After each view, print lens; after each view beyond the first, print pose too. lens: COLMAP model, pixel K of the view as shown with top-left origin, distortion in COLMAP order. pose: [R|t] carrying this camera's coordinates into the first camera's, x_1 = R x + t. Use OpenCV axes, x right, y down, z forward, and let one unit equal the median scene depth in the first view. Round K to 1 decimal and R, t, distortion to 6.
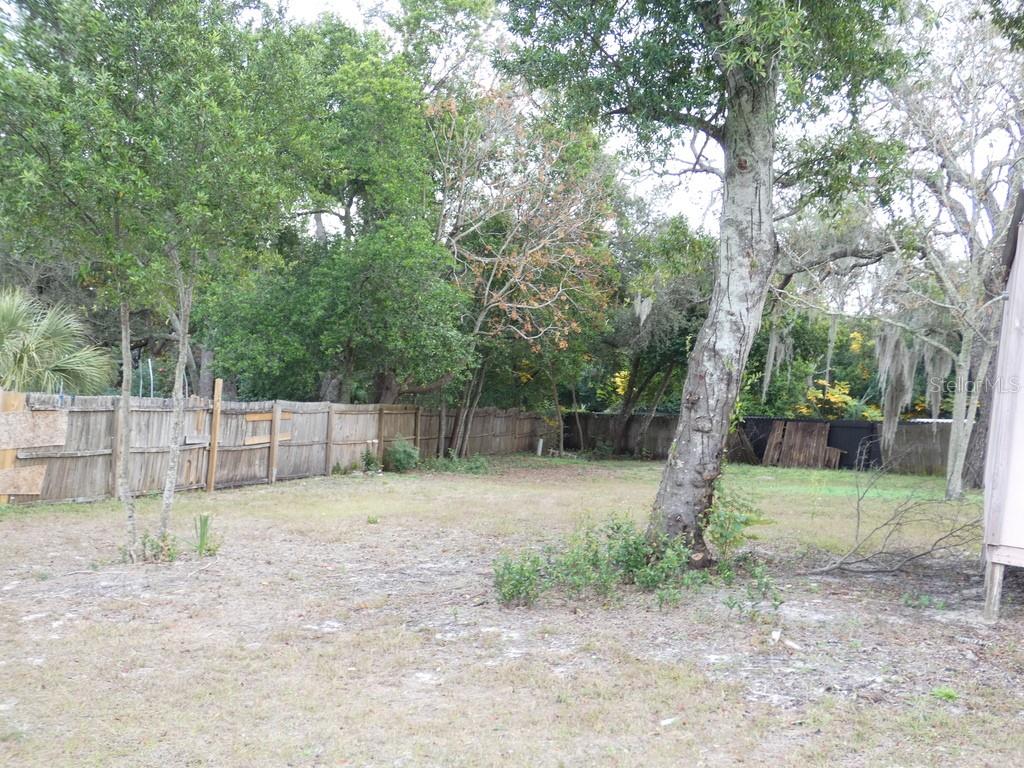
lens RADIAL K [[1070.7, 0, 512.0], [0, 1070.7, 384.0], [0, 0, 1]] dist [0.004078, -0.000152]
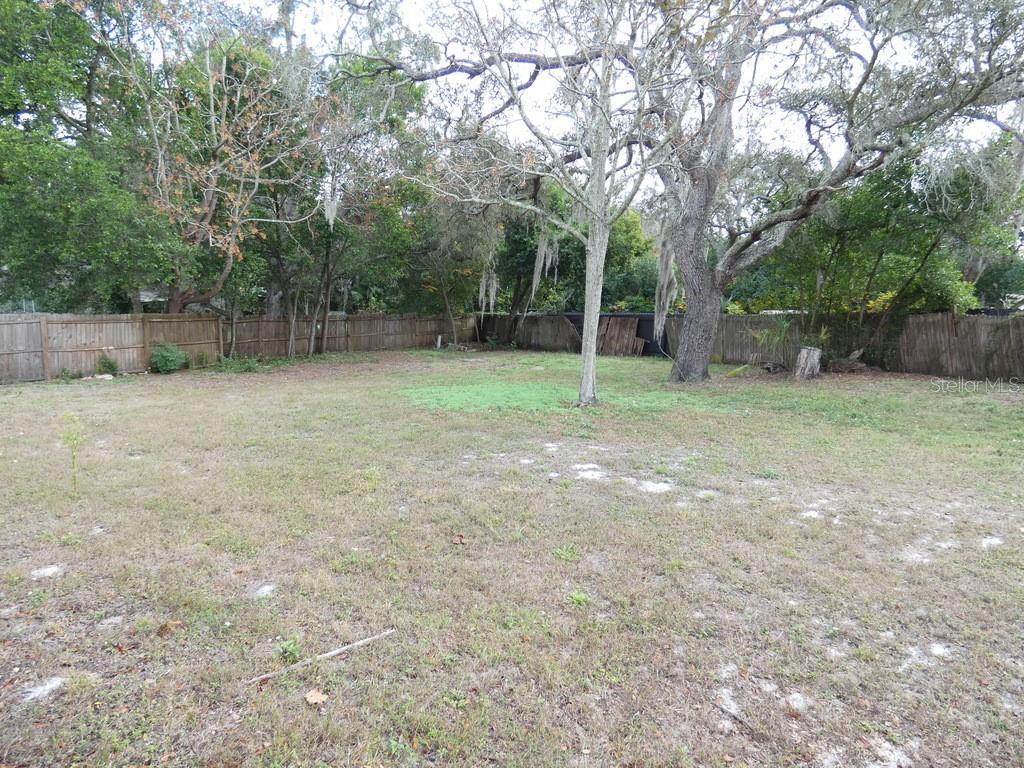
lens RADIAL K [[610.1, 0, 515.2], [0, 610.1, 383.6], [0, 0, 1]] dist [-0.030234, 0.001804]
pose [[0.992259, -0.014821, -0.123295, 0.277427], [0.031319, 0.990625, 0.132970, 0.016230], [0.120168, -0.135803, 0.983421, 0.335161]]
